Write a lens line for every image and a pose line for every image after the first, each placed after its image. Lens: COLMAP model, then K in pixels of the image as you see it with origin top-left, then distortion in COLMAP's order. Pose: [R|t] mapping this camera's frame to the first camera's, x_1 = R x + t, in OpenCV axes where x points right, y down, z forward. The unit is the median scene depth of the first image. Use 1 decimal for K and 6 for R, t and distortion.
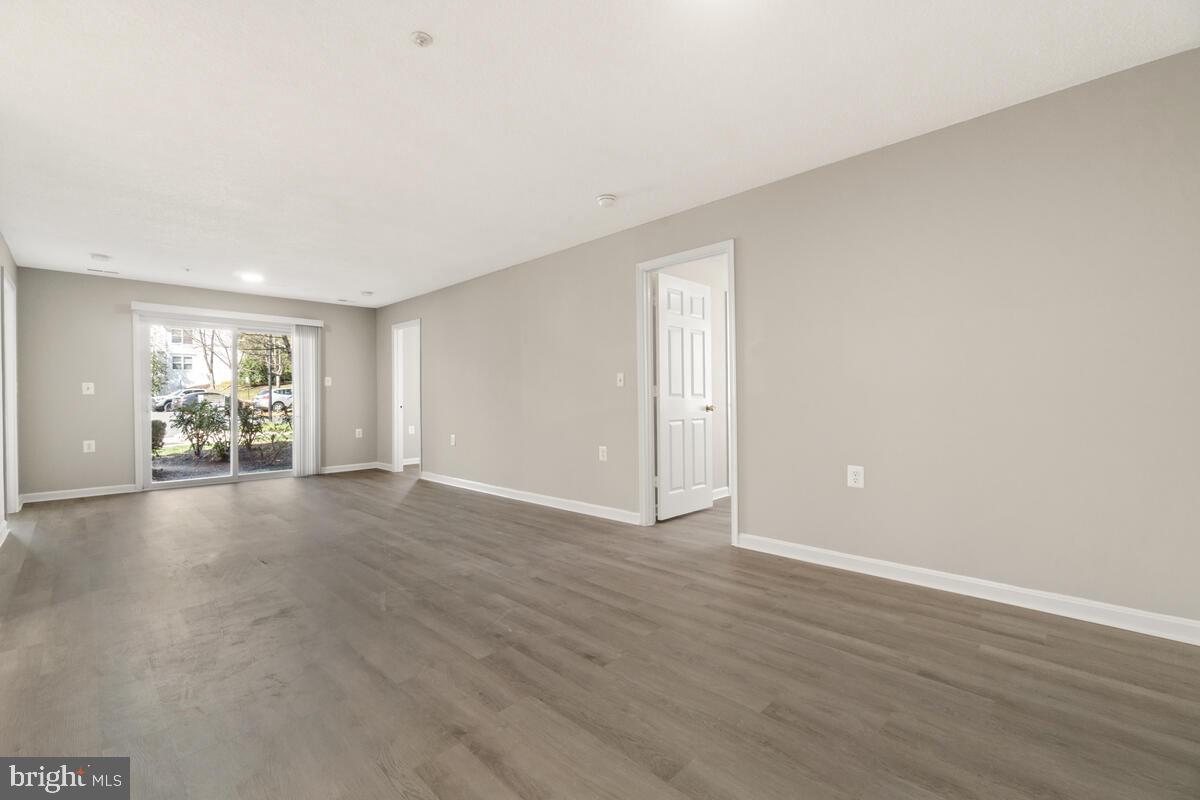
lens RADIAL K [[529.0, 0, 604.5], [0, 529.0, 407.3], [0, 0, 1]] dist [-0.003184, -0.000817]
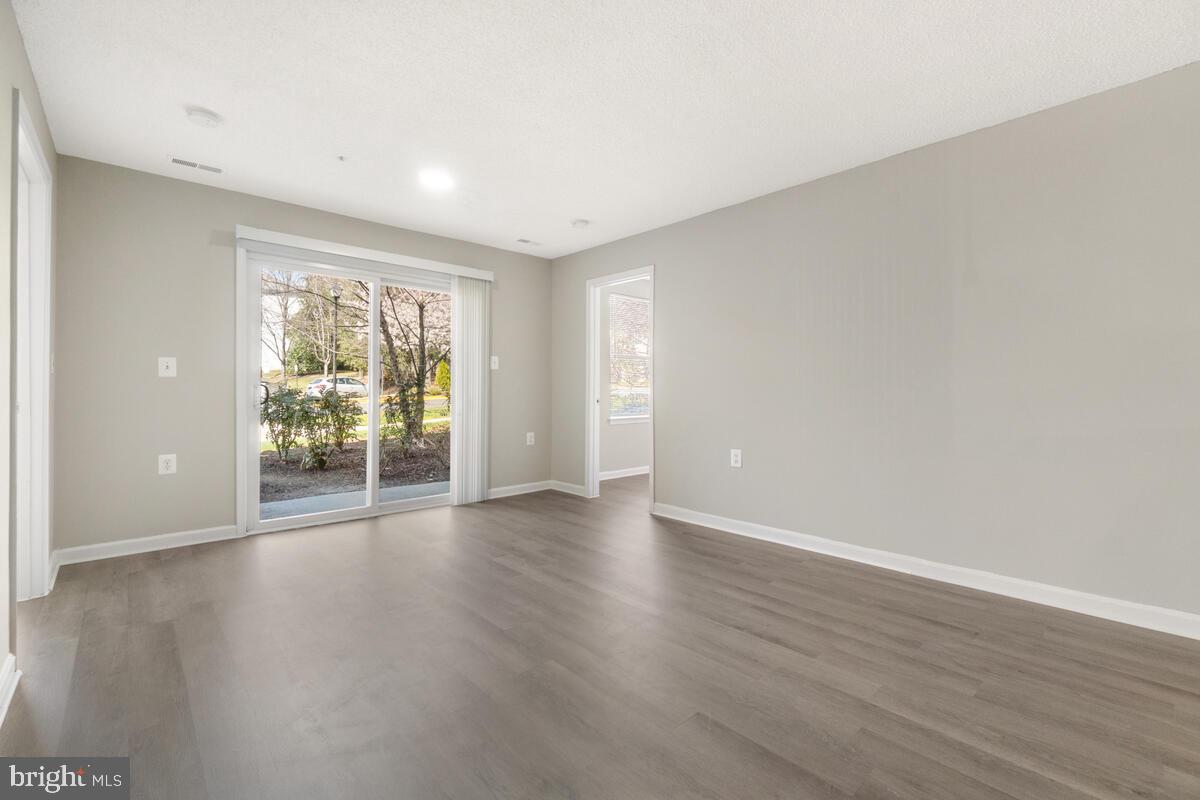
lens RADIAL K [[529.0, 0, 598.2], [0, 529.0, 394.9], [0, 0, 1]] dist [-0.003184, -0.000817]
pose [[0.998393, 0.009914, -0.055791, -0.359765], [-0.010424, 0.999906, -0.008854, -0.003081], [0.055698, 0.009422, 0.998403, 0.337197]]
